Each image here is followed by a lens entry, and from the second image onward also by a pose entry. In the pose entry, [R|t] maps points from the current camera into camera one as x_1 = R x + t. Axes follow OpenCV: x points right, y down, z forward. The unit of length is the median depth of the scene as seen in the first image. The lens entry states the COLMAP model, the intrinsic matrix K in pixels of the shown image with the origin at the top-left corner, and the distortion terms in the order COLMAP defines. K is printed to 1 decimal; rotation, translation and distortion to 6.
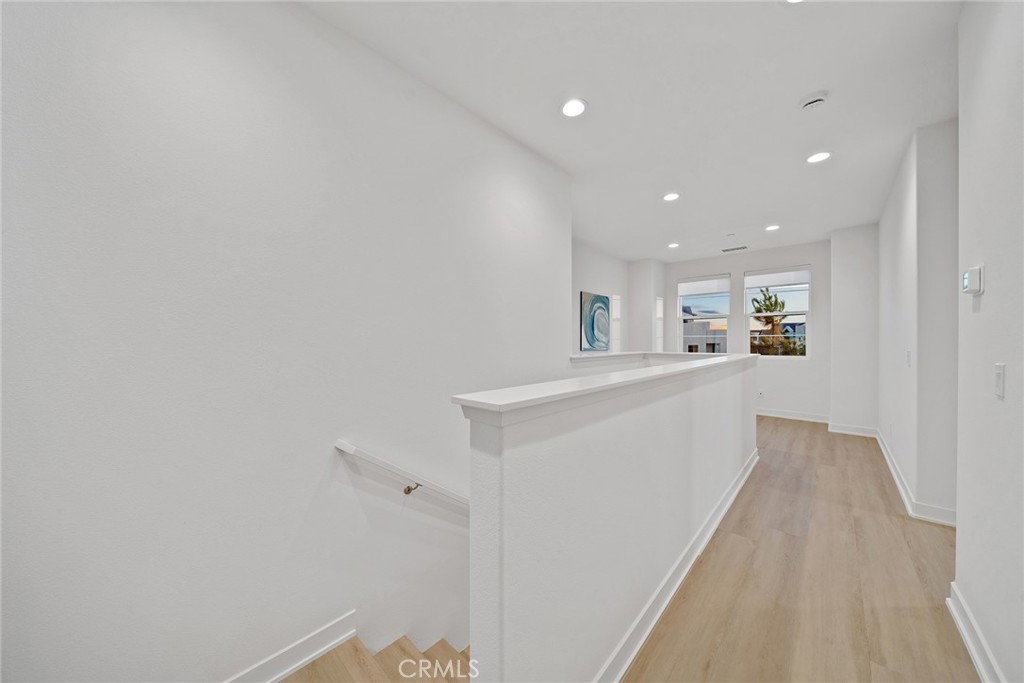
lens RADIAL K [[348.7, 0, 508.3], [0, 348.7, 342.0], [0, 0, 1]] dist [-0.009700, -0.000025]
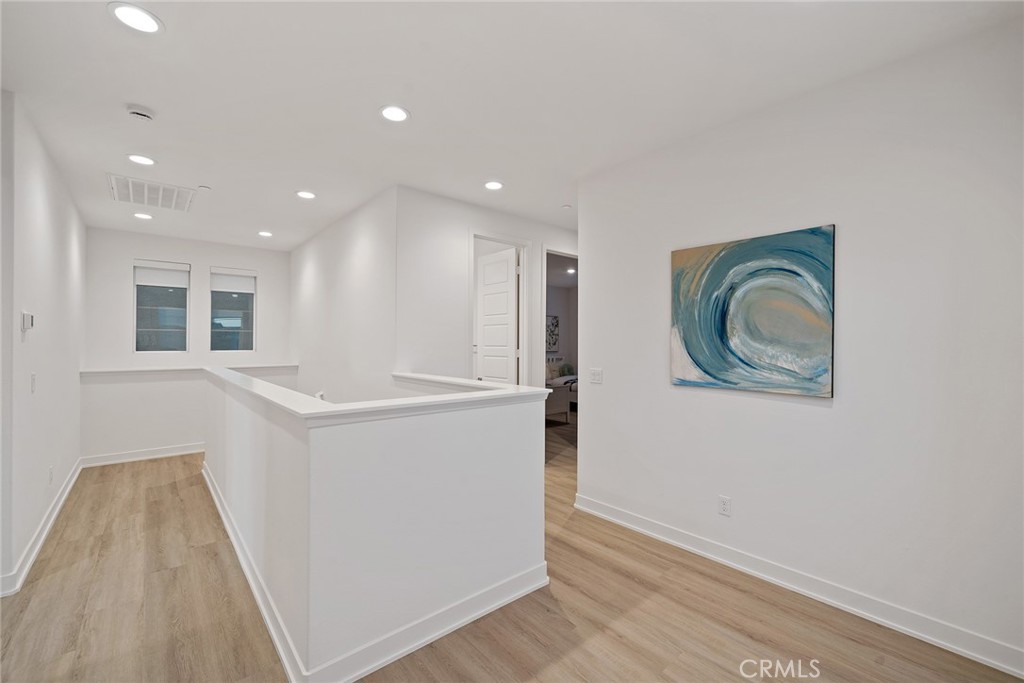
lens RADIAL K [[406.8, 0, 505.1], [0, 406.8, 343.3], [0, 0, 1]] dist [-0.003121, 0.000170]
pose [[-0.099268, 0.003612, -0.995054, 1.408642], [-0.005429, 0.999977, 0.004172, -0.053157], [0.995046, 0.005816, -0.099246, 1.574307]]
